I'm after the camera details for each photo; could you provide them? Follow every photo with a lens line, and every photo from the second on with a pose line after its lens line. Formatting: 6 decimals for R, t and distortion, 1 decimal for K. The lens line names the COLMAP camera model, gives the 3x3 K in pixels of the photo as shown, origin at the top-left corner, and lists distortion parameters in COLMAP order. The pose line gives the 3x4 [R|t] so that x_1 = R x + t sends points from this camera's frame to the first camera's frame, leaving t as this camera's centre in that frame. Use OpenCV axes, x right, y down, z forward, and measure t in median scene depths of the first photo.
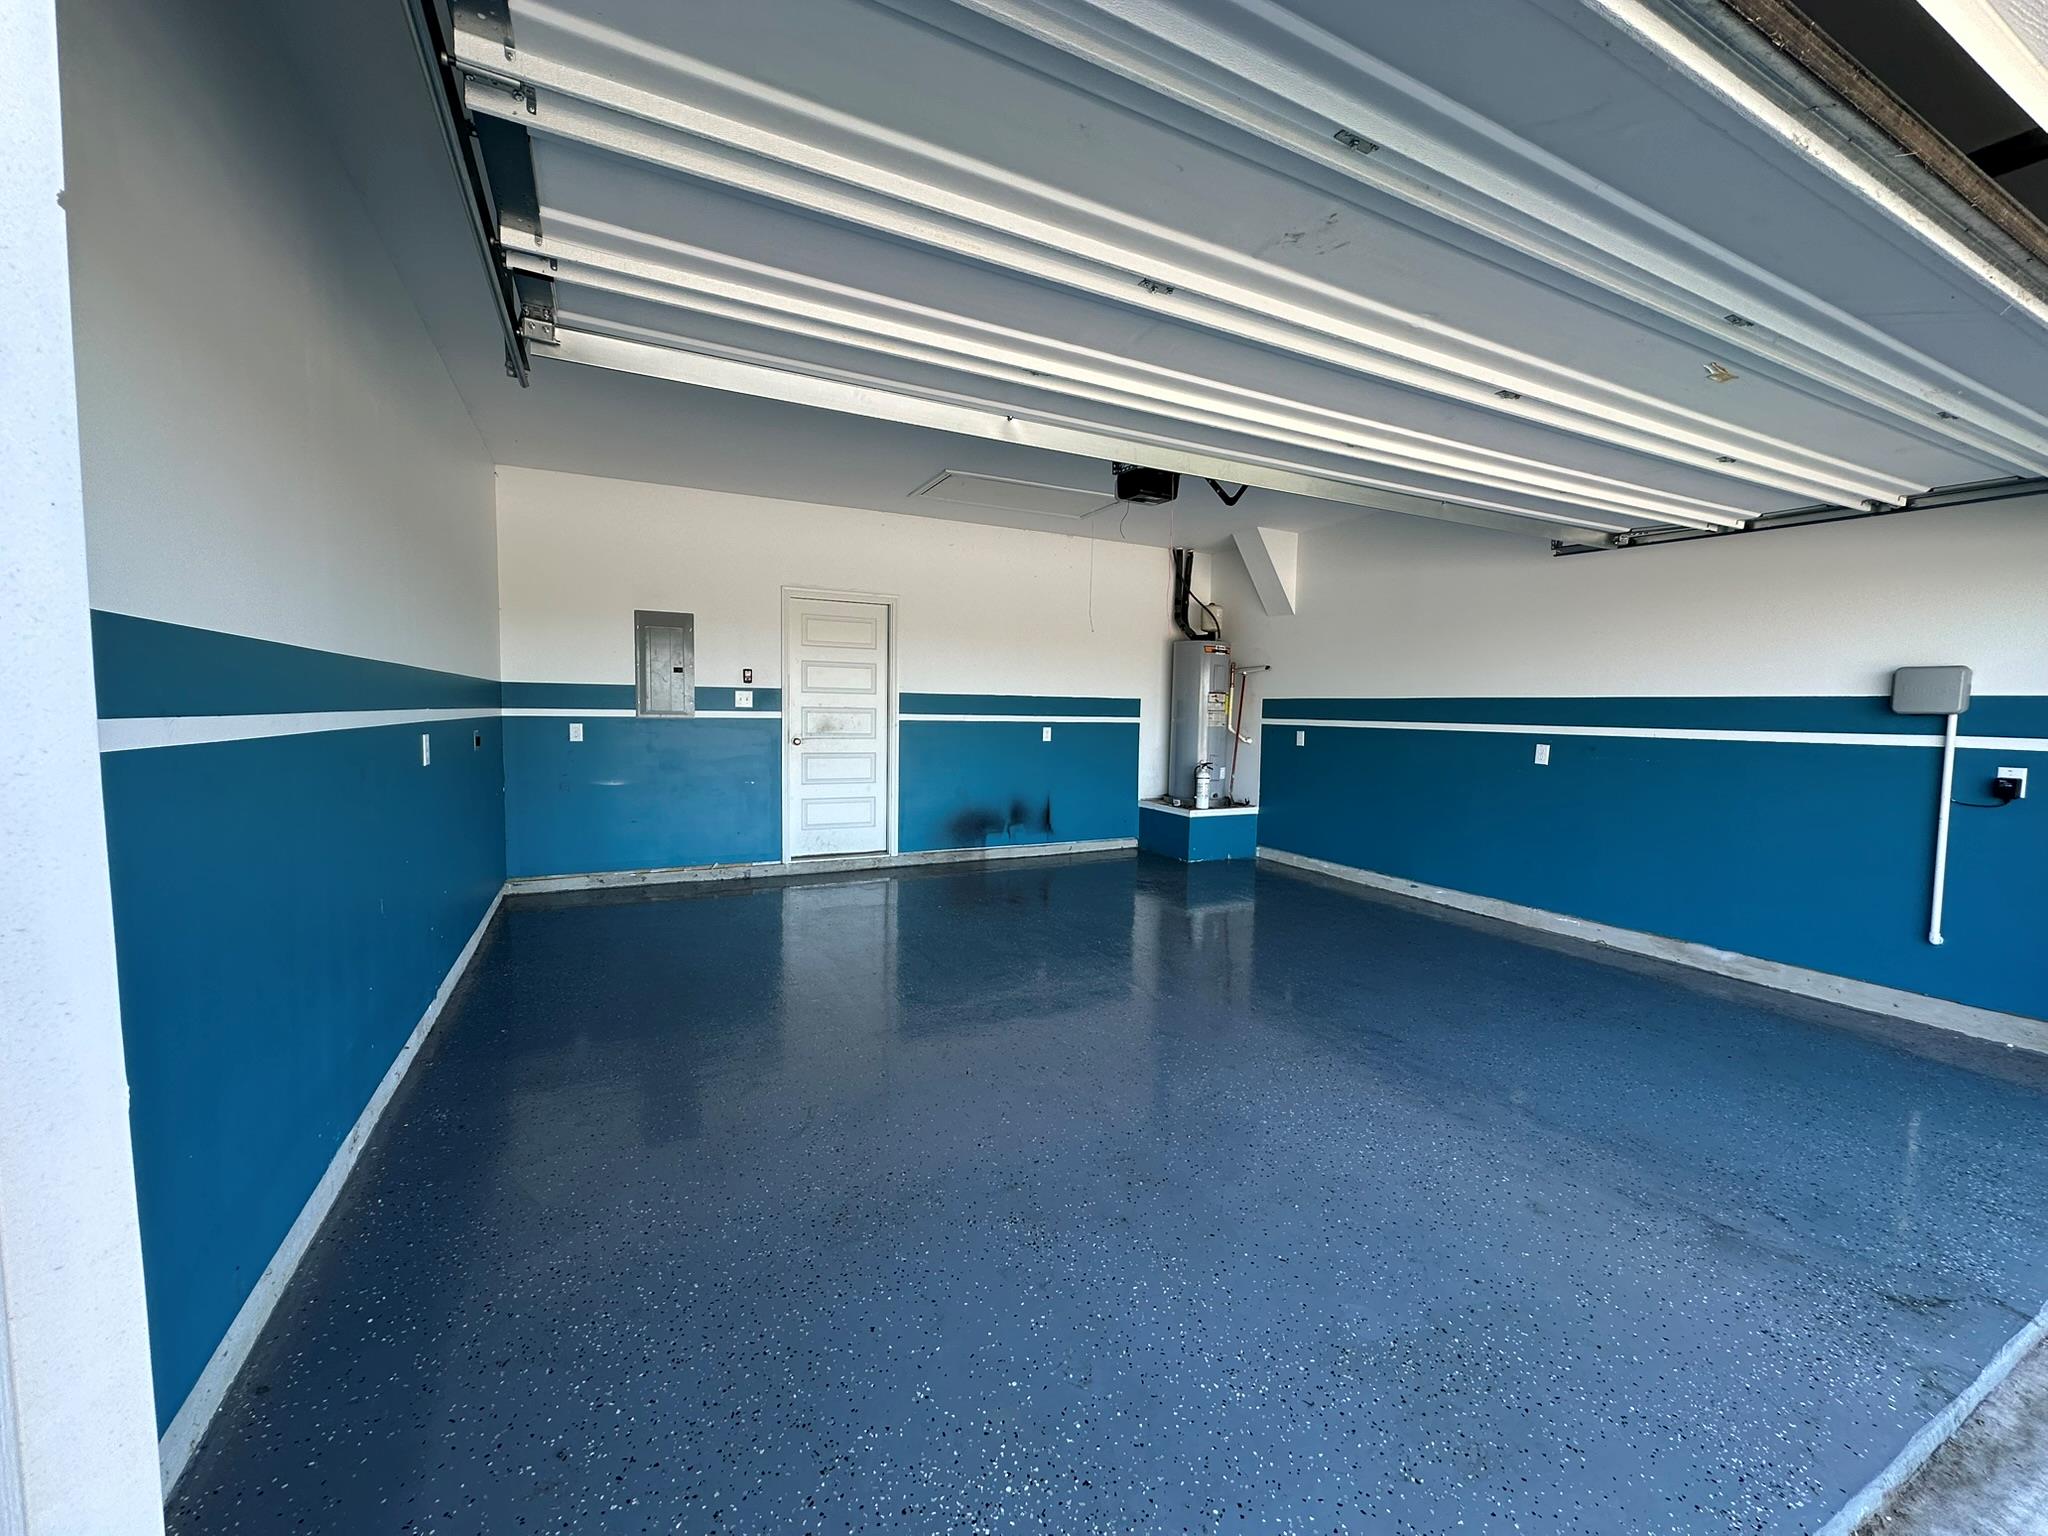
lens RADIAL K [[819.1, 0, 1024.8], [0, 819.1, 762.4], [0, 0, 1]] dist [-0.003162, 0.001894]
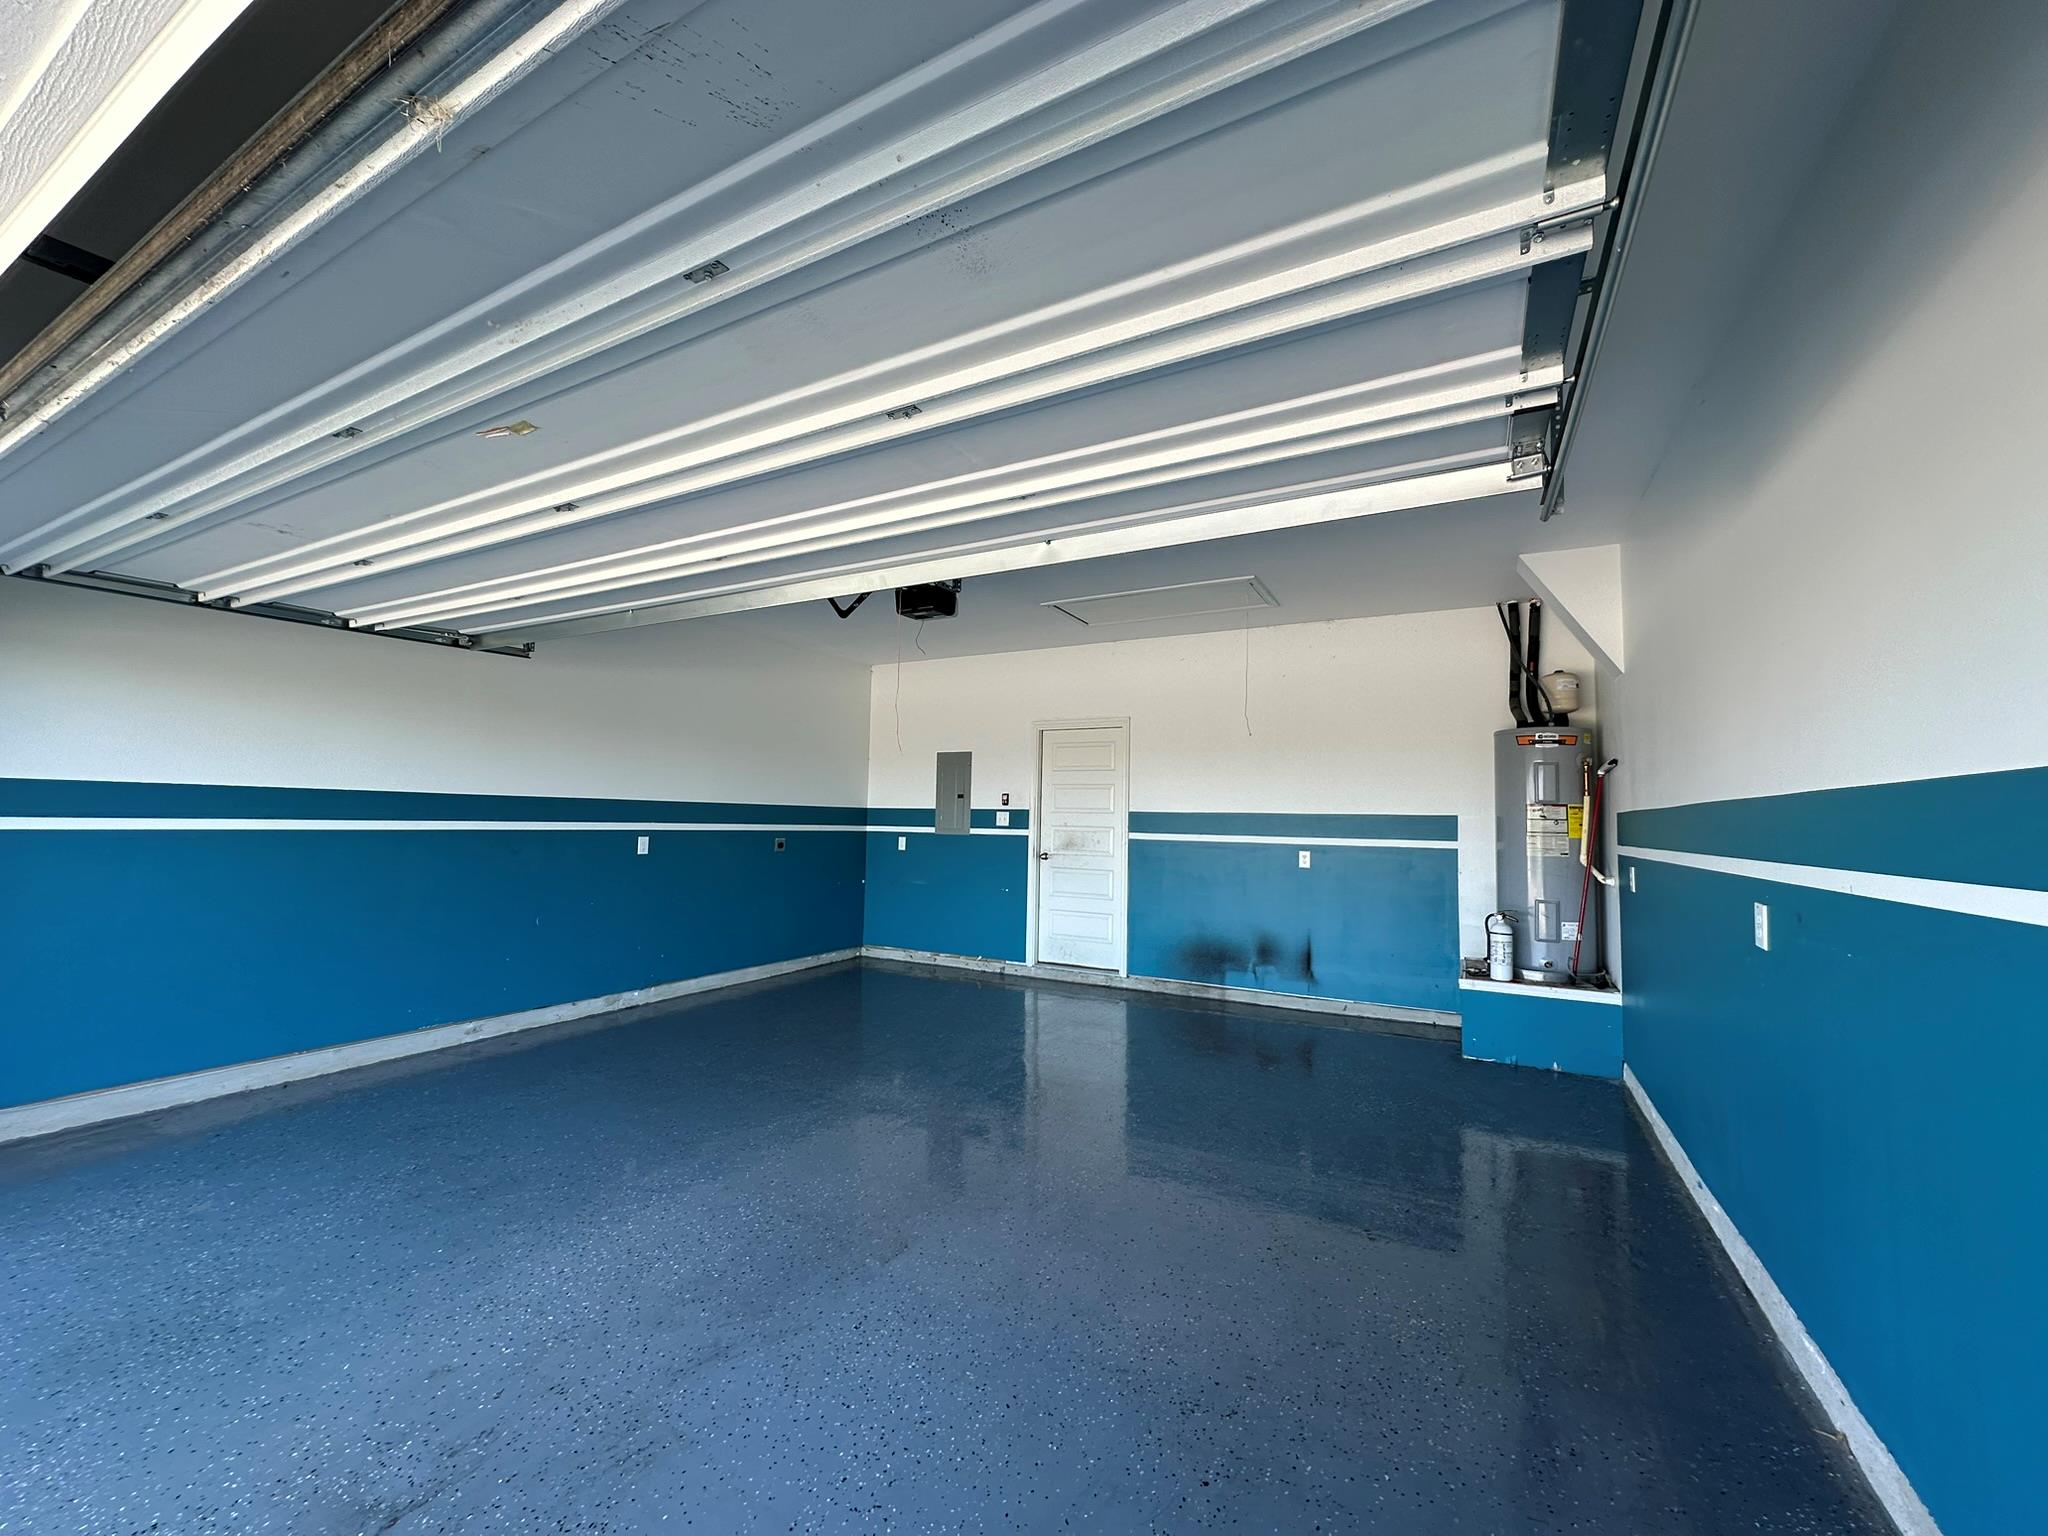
lens RADIAL K [[819.1, 0, 1021.0], [0, 819.1, 772.3], [0, 0, 1]] dist [-0.003162, 0.001894]
pose [[0.563493, -0.054789, -0.824302, 0.627476], [-0.061687, 0.992222, -0.108120, -0.016765], [0.823815, 0.111773, 0.555730, 0.340768]]
